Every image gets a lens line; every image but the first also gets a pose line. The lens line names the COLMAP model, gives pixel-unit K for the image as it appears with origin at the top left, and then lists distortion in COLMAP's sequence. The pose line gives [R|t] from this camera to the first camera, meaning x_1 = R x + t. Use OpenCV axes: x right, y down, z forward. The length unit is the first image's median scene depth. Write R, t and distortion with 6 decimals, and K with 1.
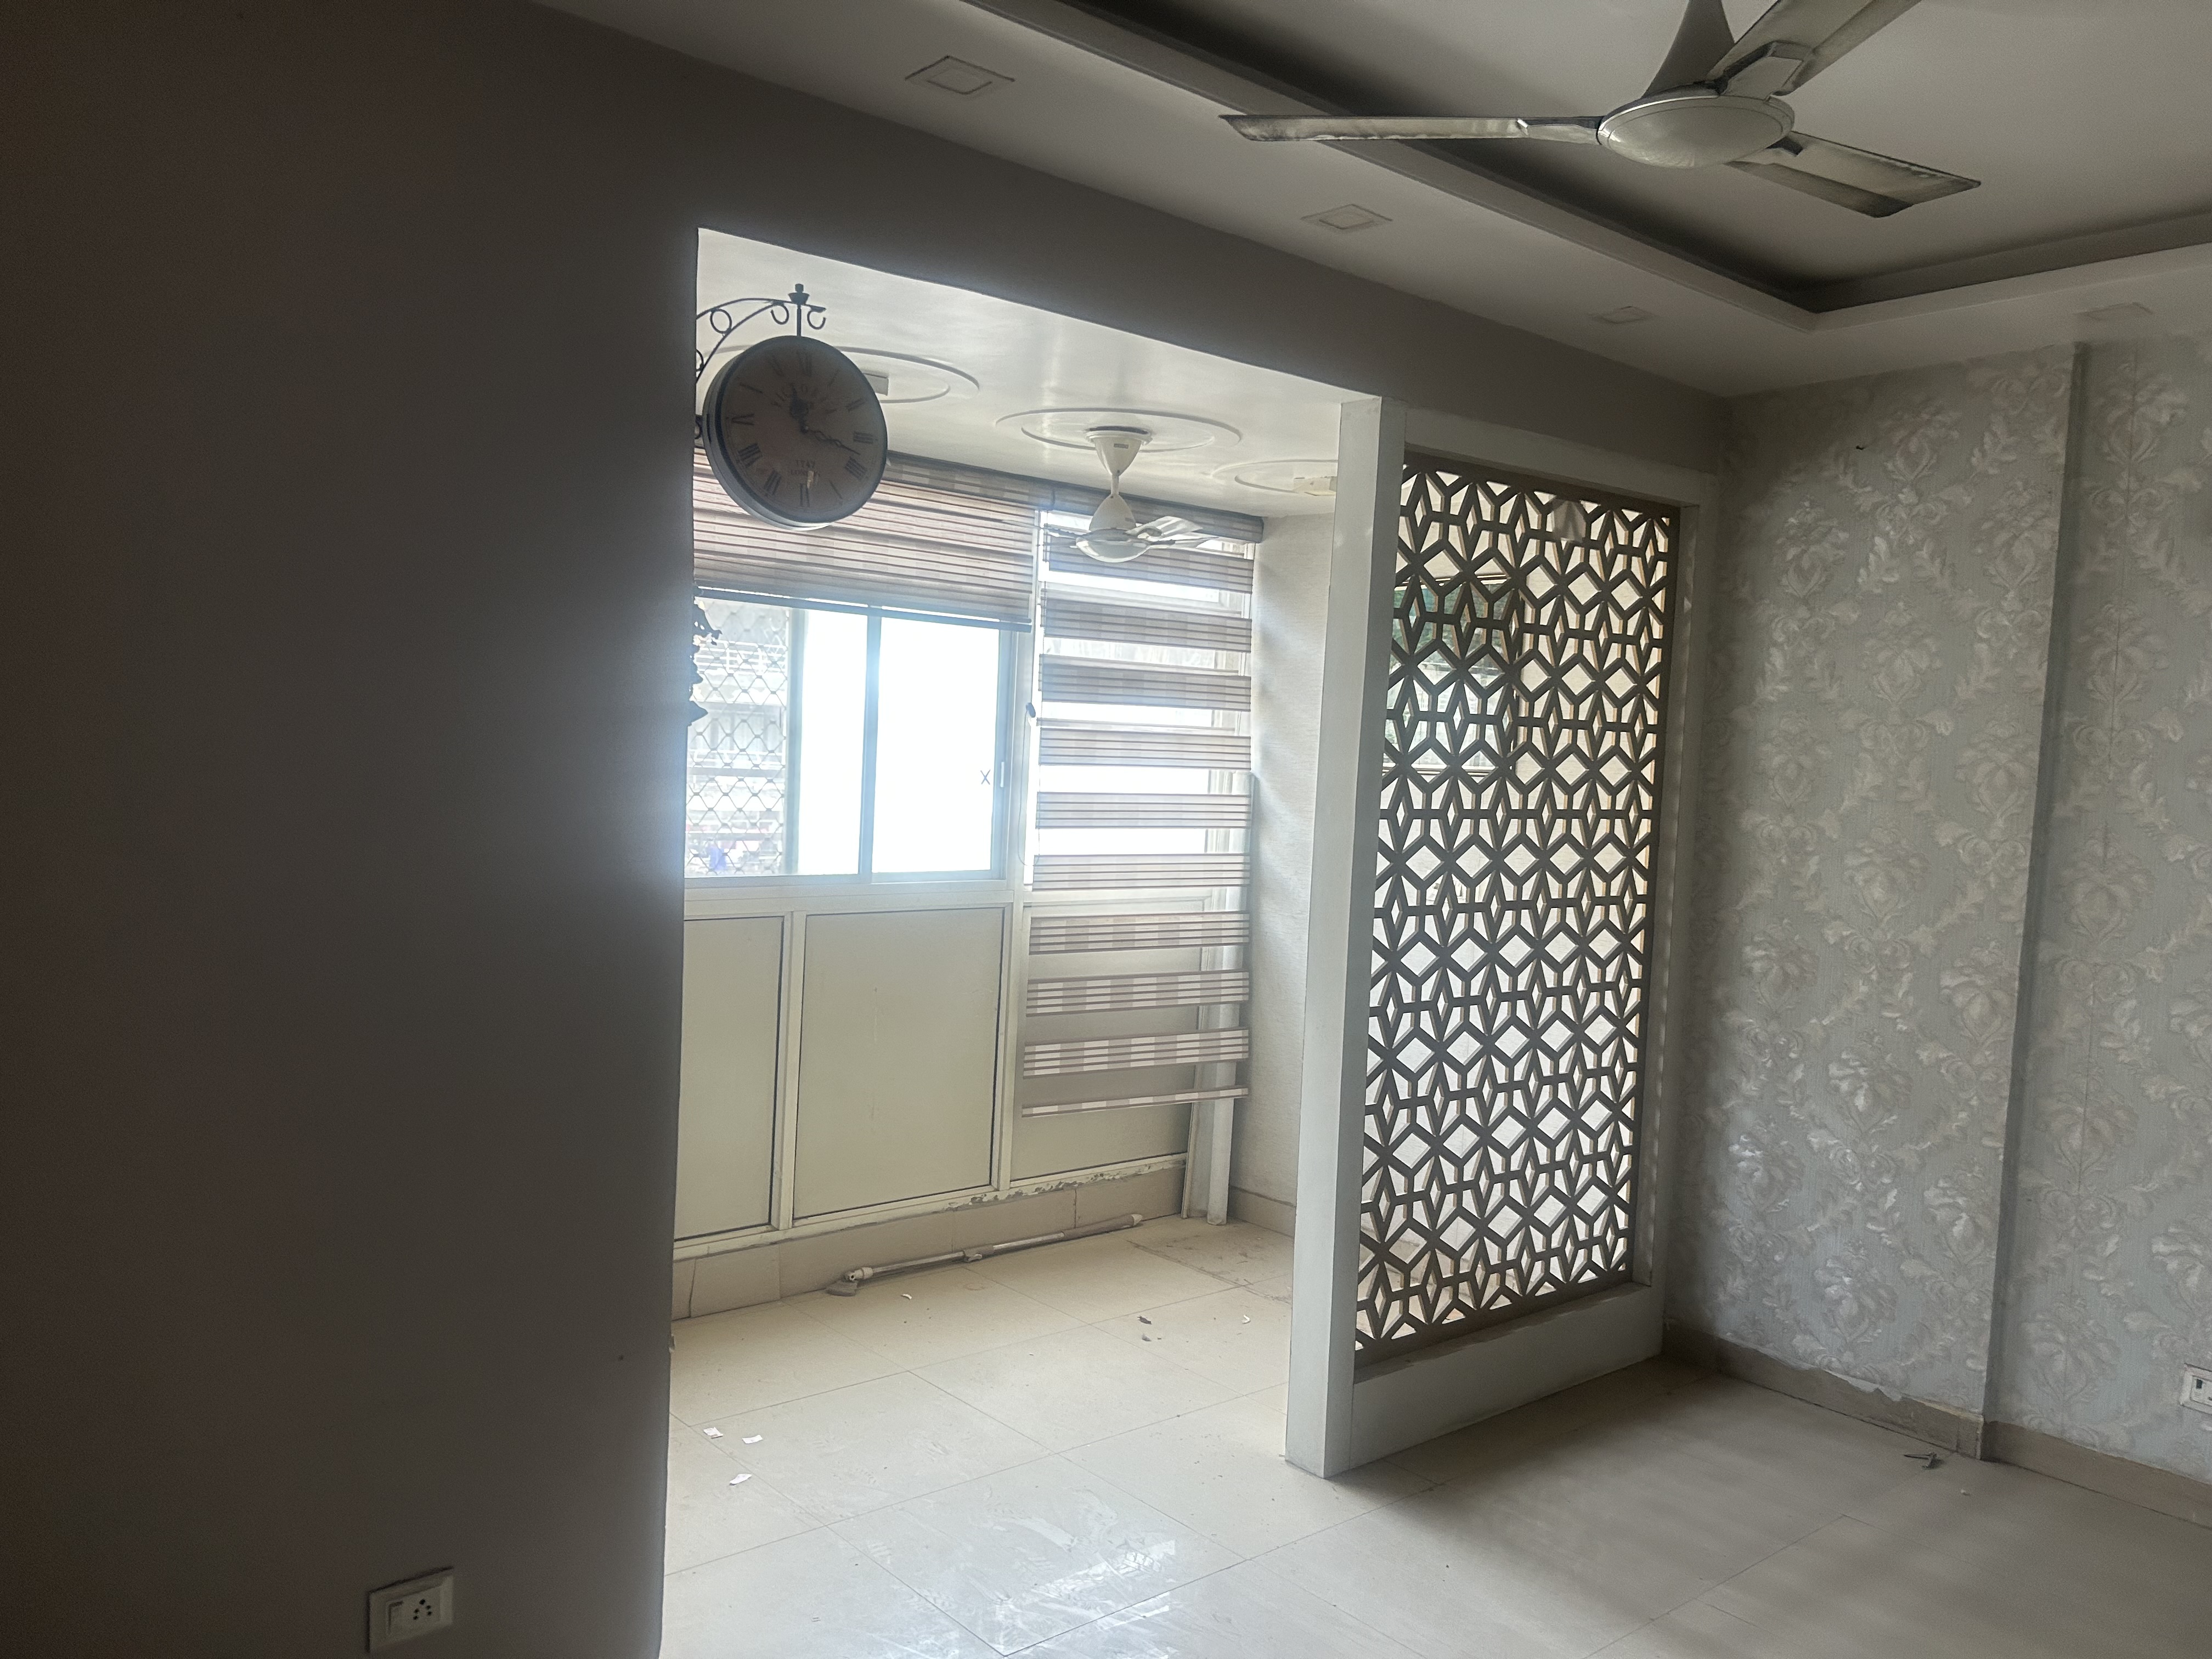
lens RADIAL K [[1694.4, 0, 1107.6], [0, 1694.4, 831.5], [0, 0, 1]] dist [0.034035, -0.016752]
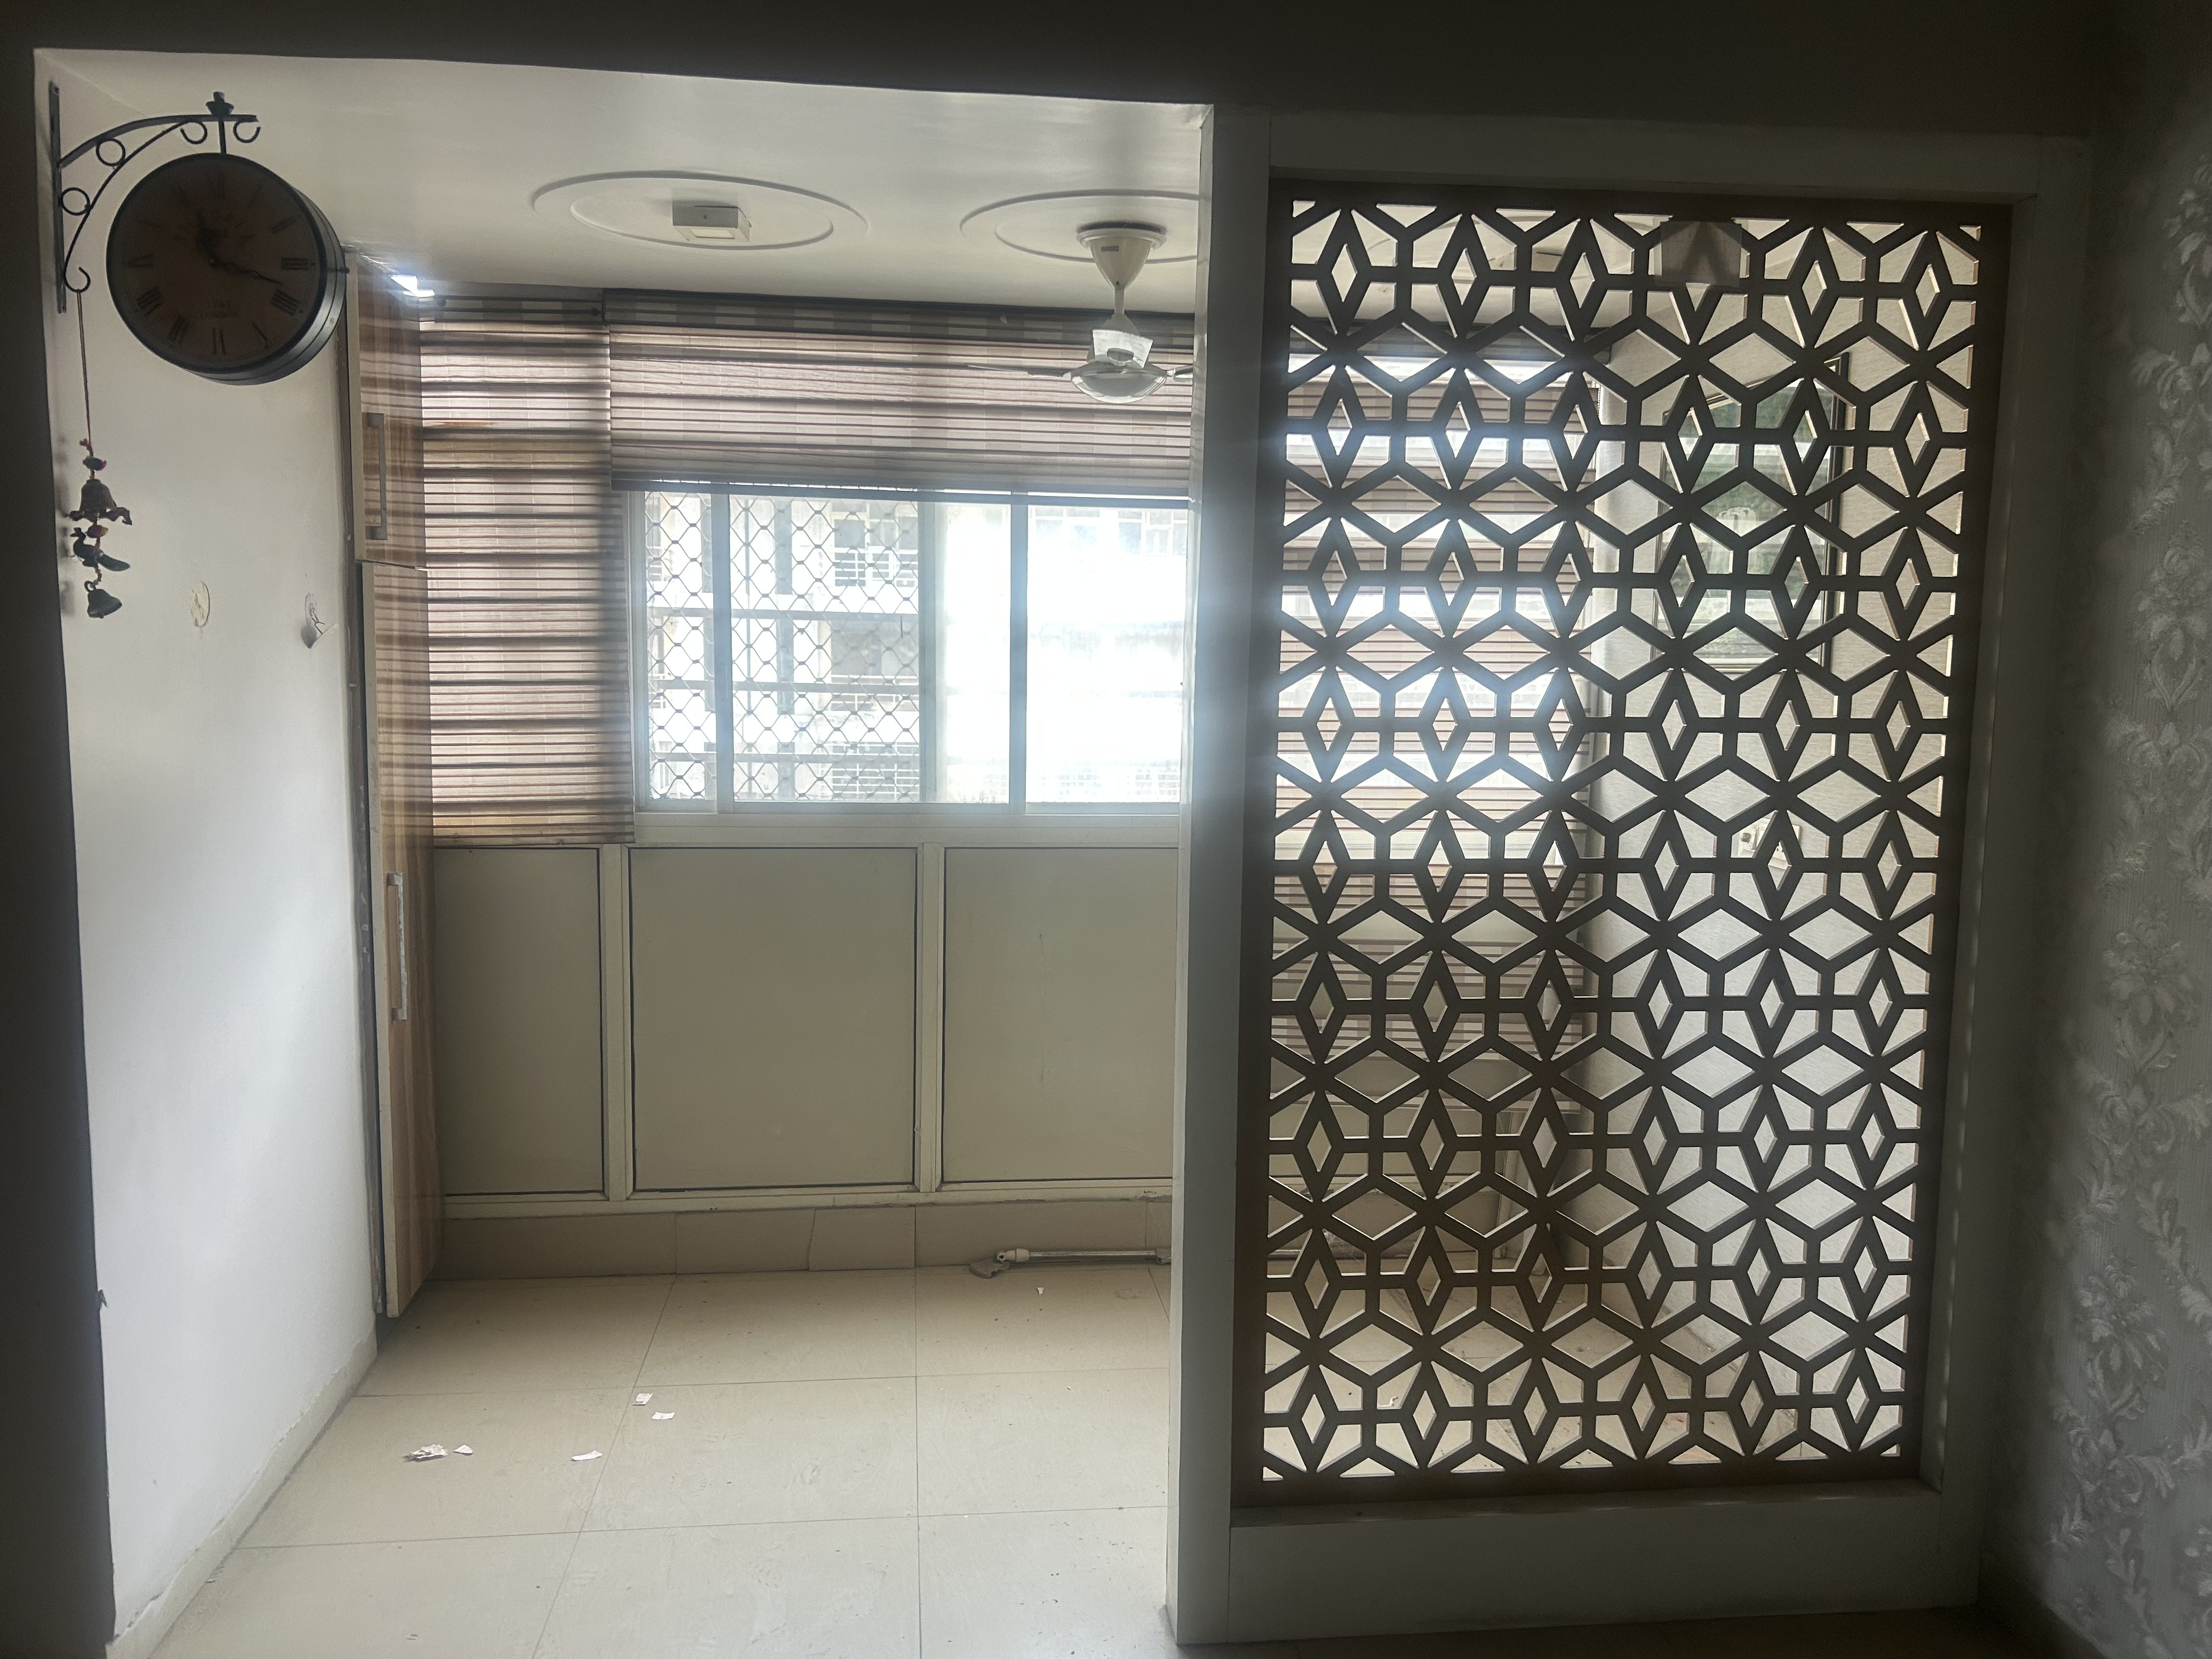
lens RADIAL K [[1694.4, 0, 1104.7], [0, 1694.4, 832.1], [0, 0, 1]] dist [0.034035, -0.016752]
pose [[0.825576, 0.027334, -0.563629, 0.418992], [-0.005980, 0.999194, 0.039699, 0.005388], [0.564260, -0.029405, 0.825074, 0.330504]]
